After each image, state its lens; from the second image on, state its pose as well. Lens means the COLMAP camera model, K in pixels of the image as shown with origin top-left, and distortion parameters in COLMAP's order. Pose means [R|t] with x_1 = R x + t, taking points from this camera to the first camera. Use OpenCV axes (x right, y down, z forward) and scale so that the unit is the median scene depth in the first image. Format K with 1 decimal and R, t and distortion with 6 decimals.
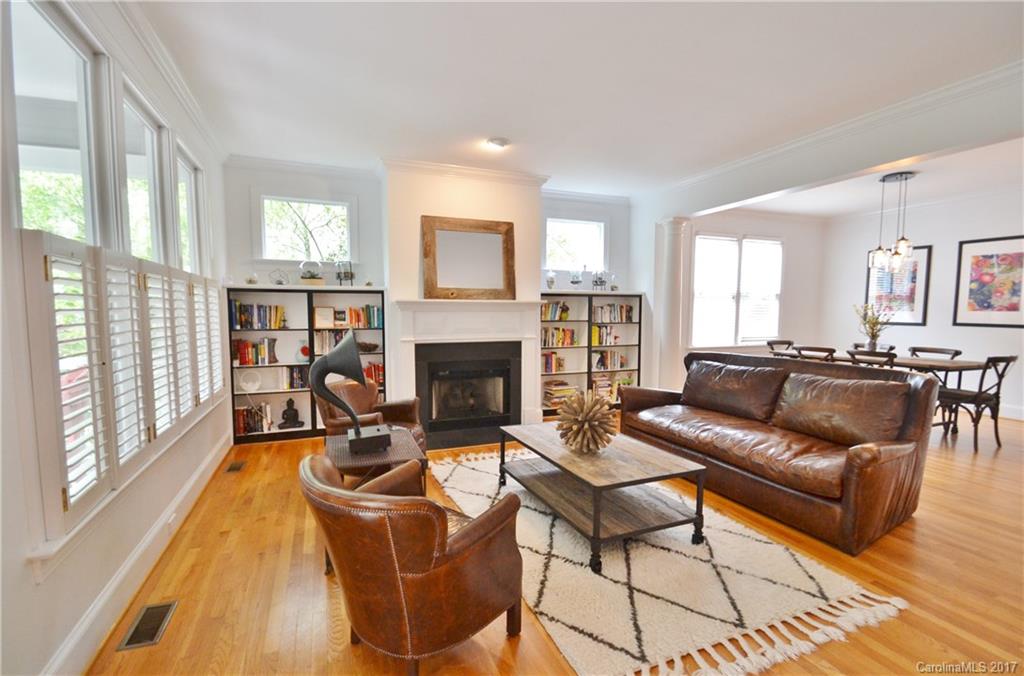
lens RADIAL K [[455.5, 0, 506.0], [0, 455.5, 346.2], [0, 0, 1]] dist [0.005162, -0.009439]
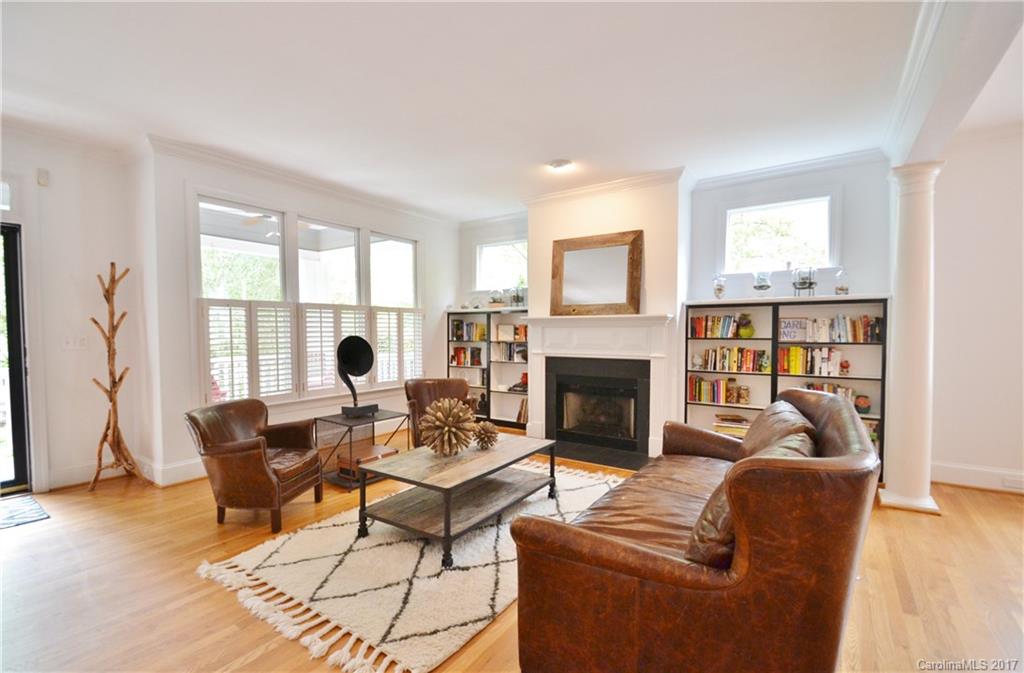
lens RADIAL K [[455.5, 0, 493.7], [0, 455.5, 345.9], [0, 0, 1]] dist [0.005162, -0.009439]
pose [[0.554414, 0.026373, -0.831823, 0.627430], [-0.060883, 0.998105, -0.008933, -0.012508], [0.830011, 0.055596, 0.554969, 0.264473]]
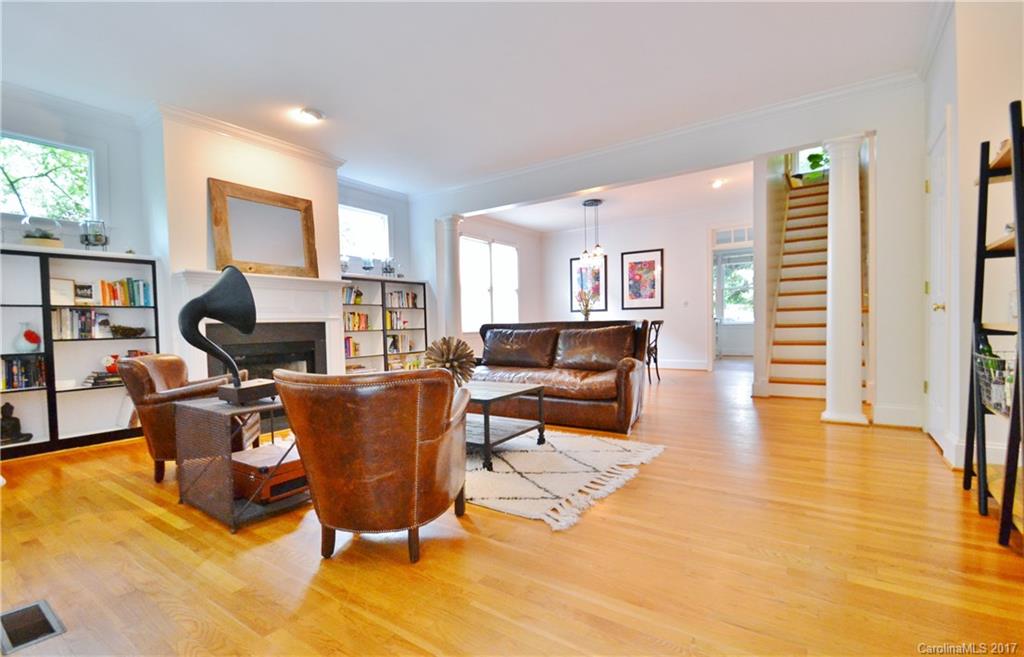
lens RADIAL K [[457.2, 0, 498.1], [0, 457.2, 342.2], [0, 0, 1]] dist [0.005551, -0.008701]
pose [[0.839377, -0.042985, 0.541847, -0.197088], [0.065566, 0.997596, -0.022429, 0.082493], [-0.539581, 0.054353, 0.840178, -0.027579]]
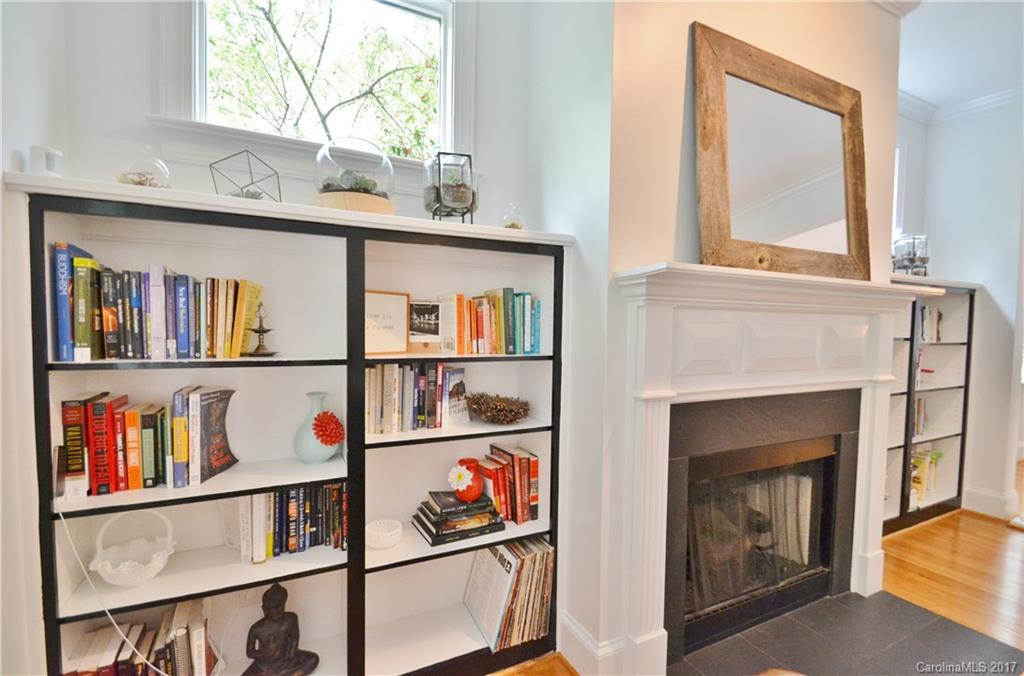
lens RADIAL K [[455.5, 0, 511.2], [0, 455.5, 344.7], [0, 0, 1]] dist [0.005162, -0.009439]
pose [[0.996794, 0.006868, 0.079718, -0.325078], [-0.004095, 0.999382, -0.034904, -0.035224], [-0.079908, 0.034465, 0.996206, 0.645649]]
